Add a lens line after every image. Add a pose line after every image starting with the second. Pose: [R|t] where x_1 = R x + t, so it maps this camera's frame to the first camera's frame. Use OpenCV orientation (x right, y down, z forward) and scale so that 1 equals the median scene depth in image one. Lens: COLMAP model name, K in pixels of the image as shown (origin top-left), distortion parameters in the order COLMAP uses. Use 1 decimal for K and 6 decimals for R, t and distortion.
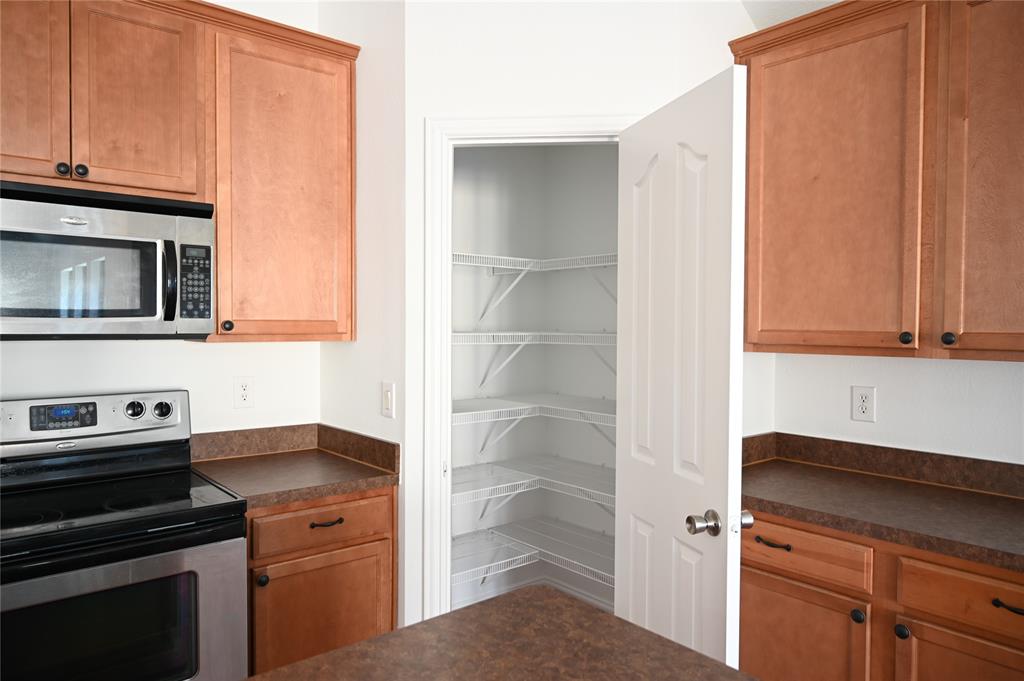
lens RADIAL K [[687.9, 0, 505.6], [0, 687.9, 341.5], [0, 0, 1]] dist [-0.003421, 0.003856]
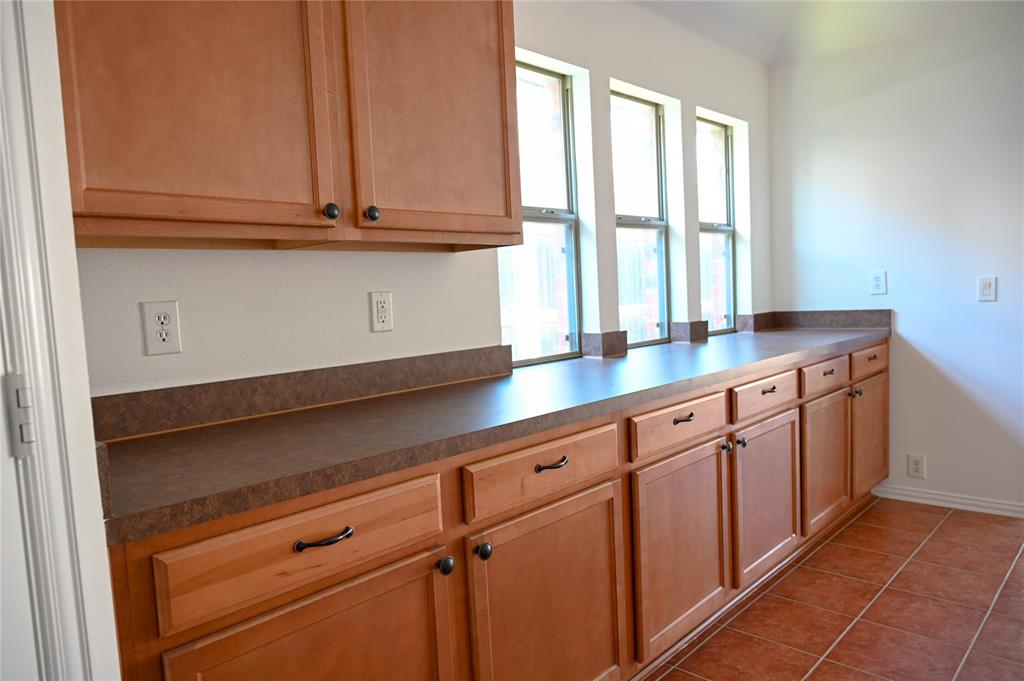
lens RADIAL K [[687.9, 0, 507.2], [0, 687.9, 339.2], [0, 0, 1]] dist [-0.003421, 0.003856]
pose [[-0.115323, -0.067195, 0.991053, -0.179392], [0.072249, 0.994499, 0.075836, 0.082169], [-0.990697, 0.080349, -0.109834, 0.811580]]
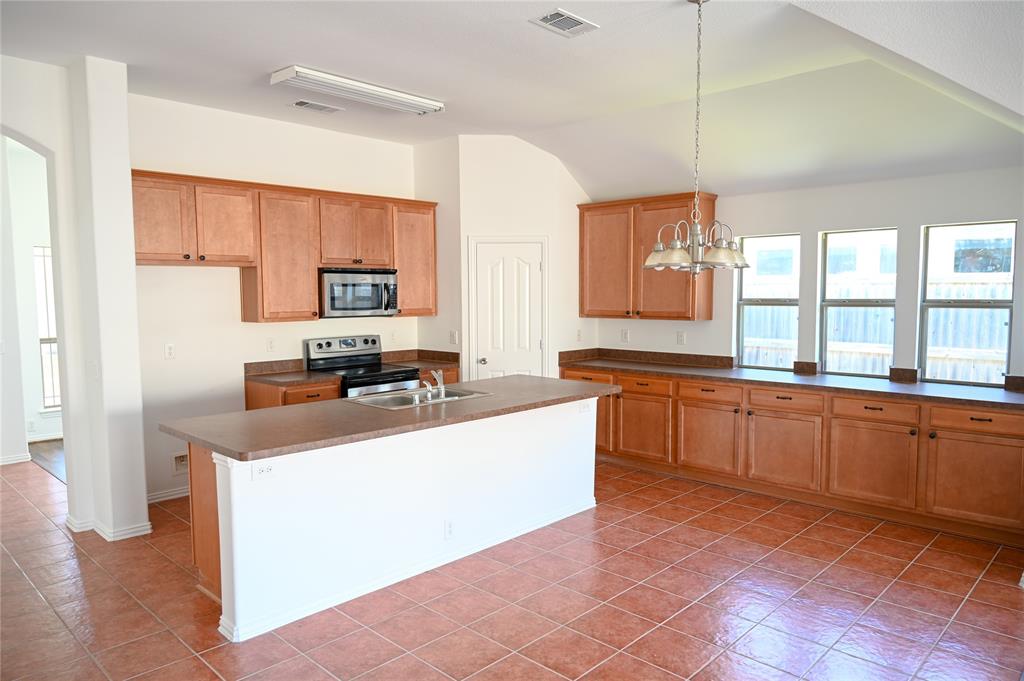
lens RADIAL K [[687.9, 0, 505.3], [0, 687.9, 342.2], [0, 0, 1]] dist [-0.003421, 0.003856]
pose [[0.994207, -0.019251, 0.105744, -0.280066], [0.014044, 0.998662, 0.049769, -0.031527], [-0.106560, -0.047996, 0.993147, -1.868239]]
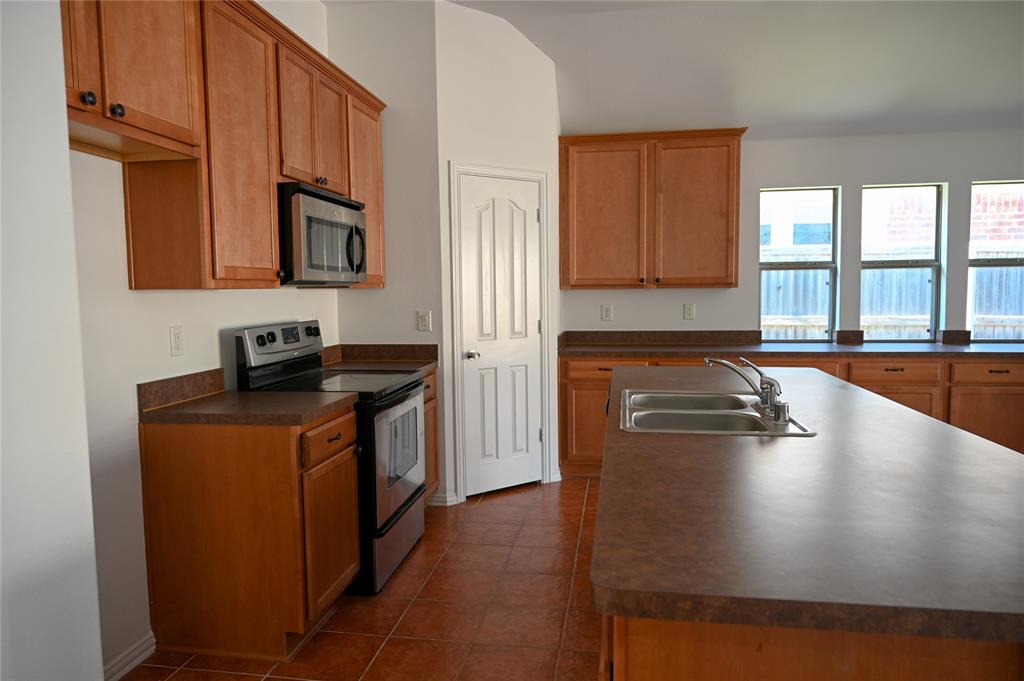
lens RADIAL K [[687.9, 0, 508.3], [0, 687.9, 345.5], [0, 0, 1]] dist [-0.003421, 0.003856]
pose [[0.752930, -0.068642, 0.654511, -1.246408], [0.032755, 0.997222, 0.066904, 0.041173], [-0.657285, -0.028936, 0.753086, -0.476848]]
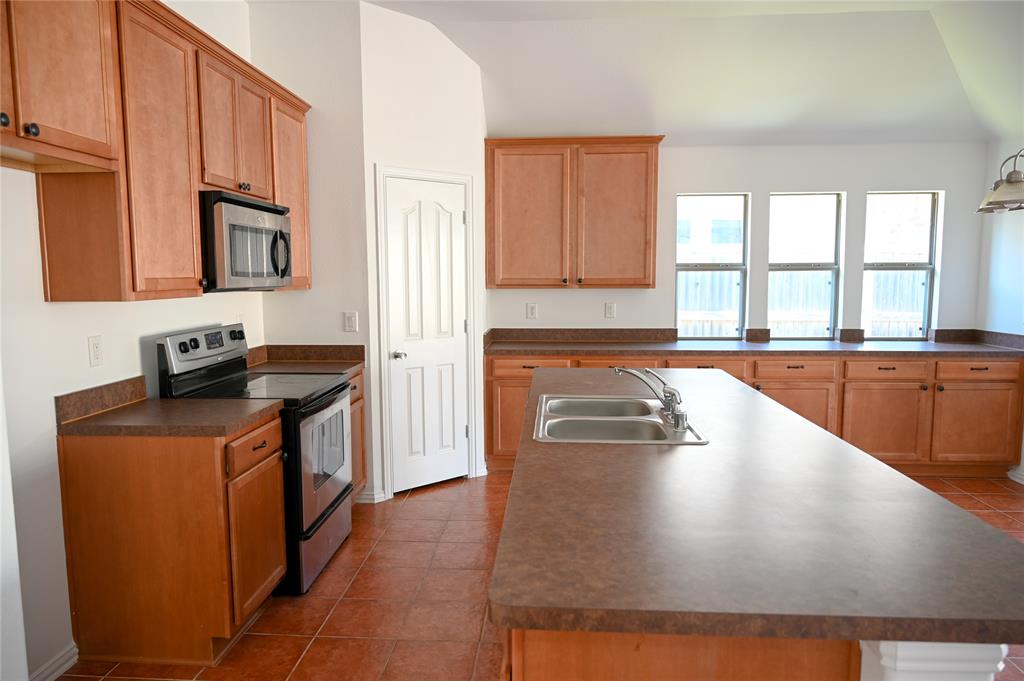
lens RADIAL K [[687.9, 0, 506.0], [0, 687.9, 346.2], [0, 0, 1]] dist [-0.003421, 0.003856]
pose [[0.688419, -0.085563, 0.720249, -1.264708], [0.026427, 0.995317, 0.092981, -0.006413], [-0.724832, -0.044976, 0.687456, -0.529739]]
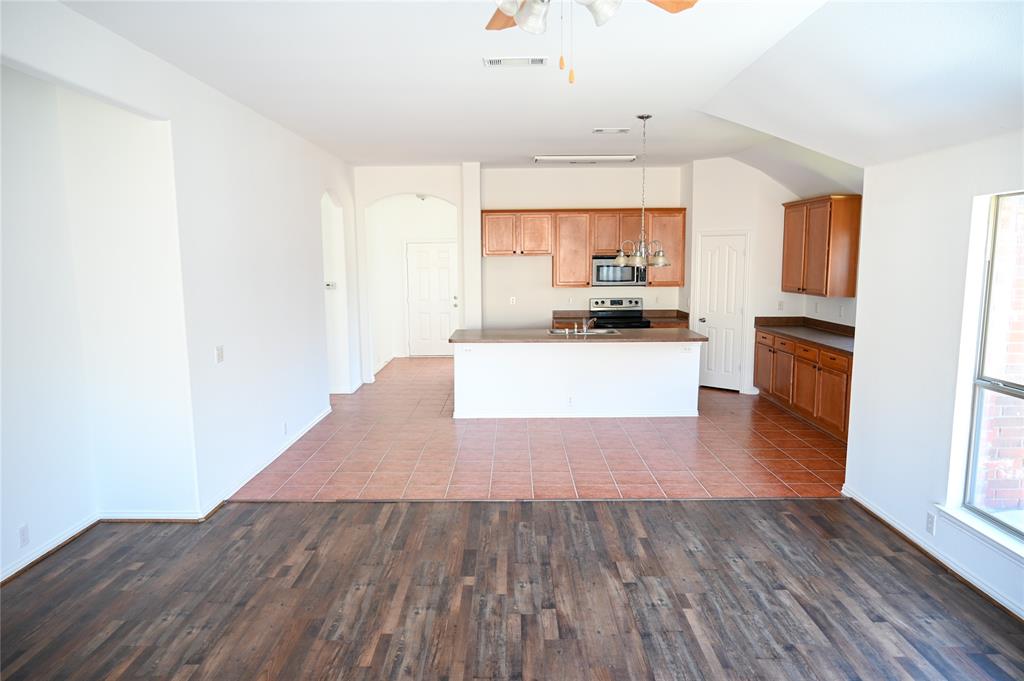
lens RADIAL K [[687.9, 0, 506.0], [0, 687.9, 337.7], [0, 0, 1]] dist [-0.003421, 0.003856]
pose [[0.765552, 0.064163, -0.640167, 1.681204], [-0.004047, 0.995475, 0.094936, -0.087754], [0.643362, -0.070088, 0.762347, -2.878159]]
